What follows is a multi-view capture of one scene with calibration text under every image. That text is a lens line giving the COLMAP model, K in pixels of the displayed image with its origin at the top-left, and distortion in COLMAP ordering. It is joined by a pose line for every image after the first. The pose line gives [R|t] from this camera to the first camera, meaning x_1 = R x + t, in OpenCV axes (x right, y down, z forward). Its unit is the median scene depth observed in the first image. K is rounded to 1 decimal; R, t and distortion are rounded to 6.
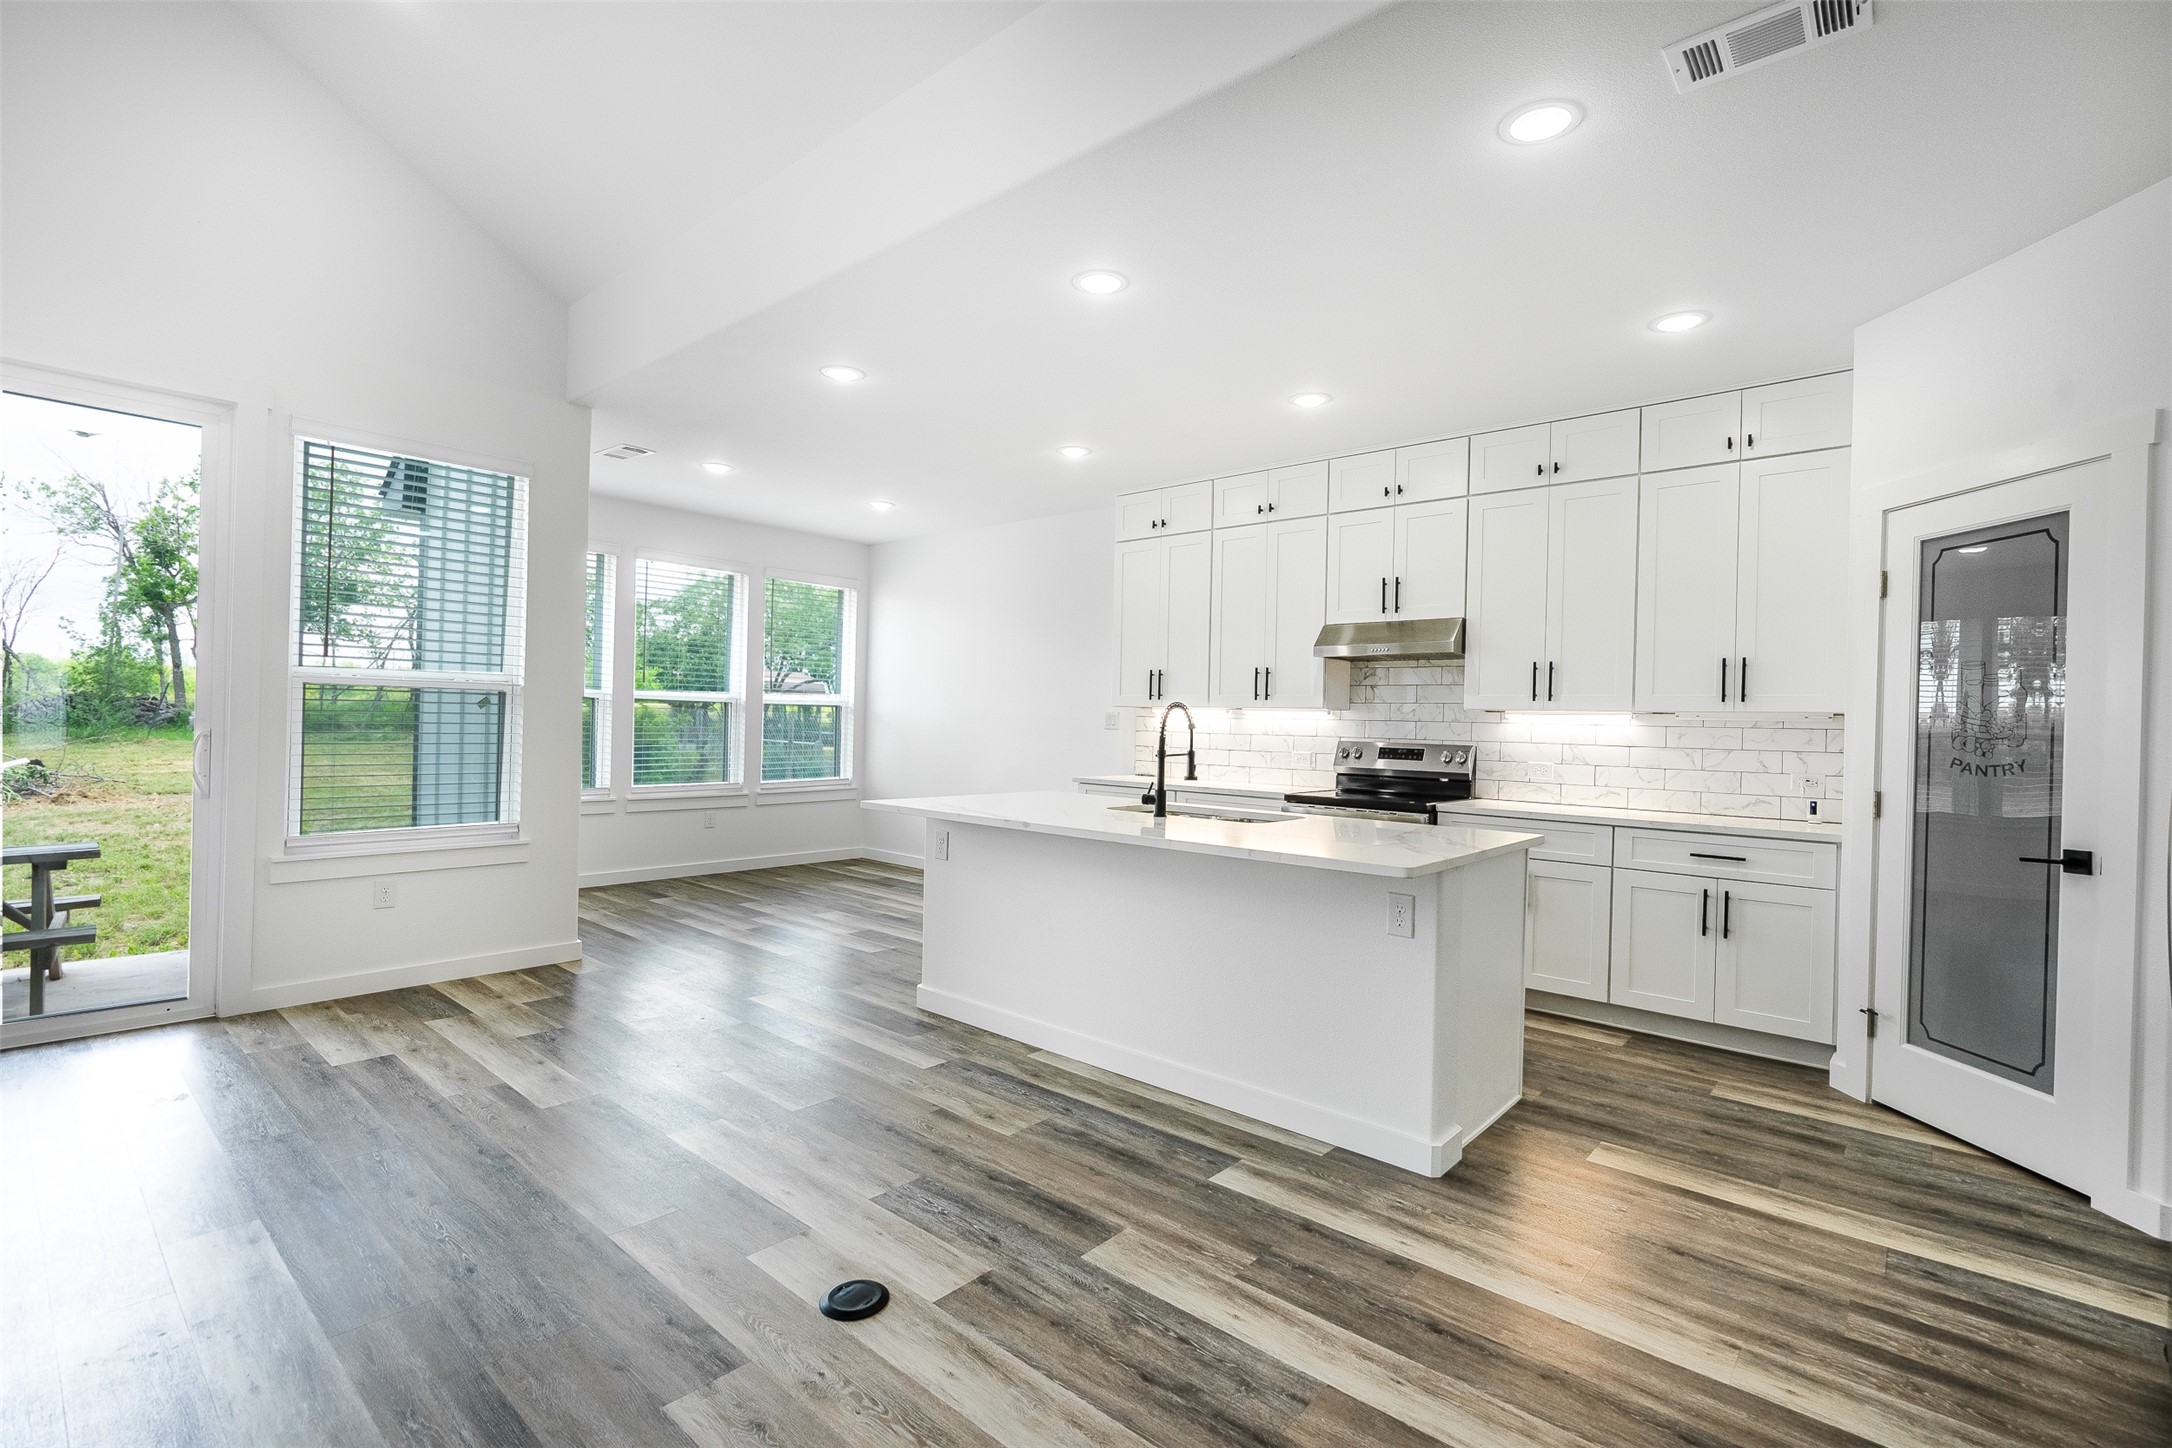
lens RADIAL K [[988.2, 0, 1070.4], [0, 988.2, 717.3], [0, 0, 1]] dist [-0.004024, 0.001448]
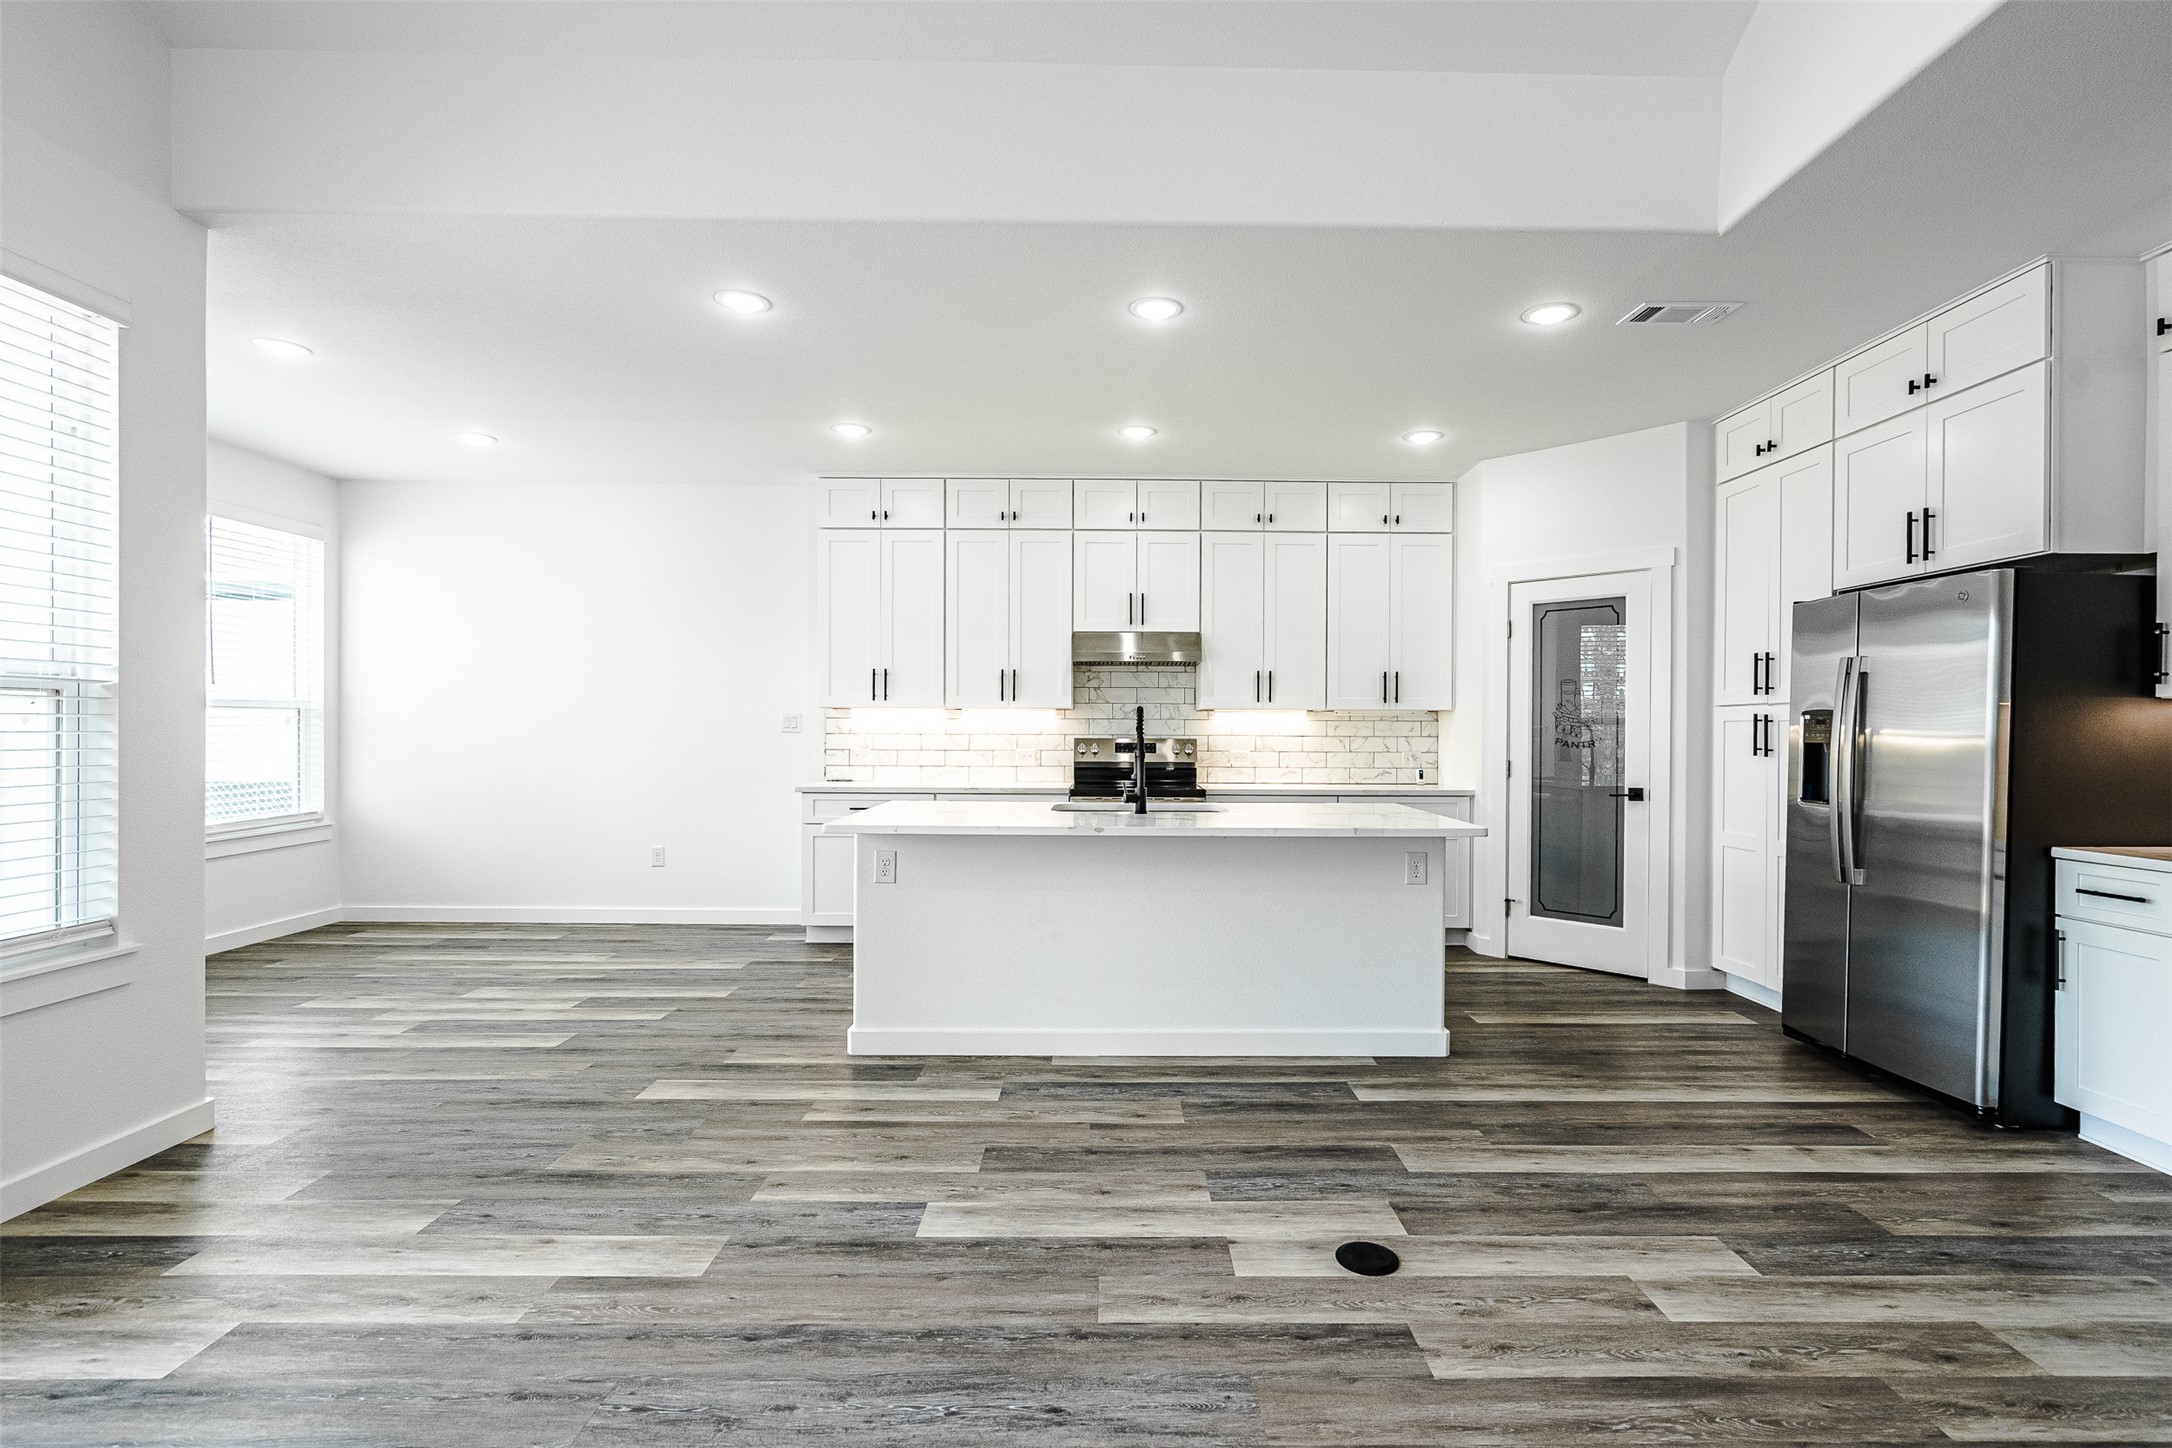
lens RADIAL K [[988.2, 0, 1179.0], [0, 988.2, 730.6], [0, 0, 1]] dist [-0.004024, 0.001448]
pose [[0.736538, -0.023152, 0.676000, -0.729987], [0.009368, 0.999667, 0.024030, -0.018315], [-0.676331, -0.011366, 0.736510, 0.222195]]
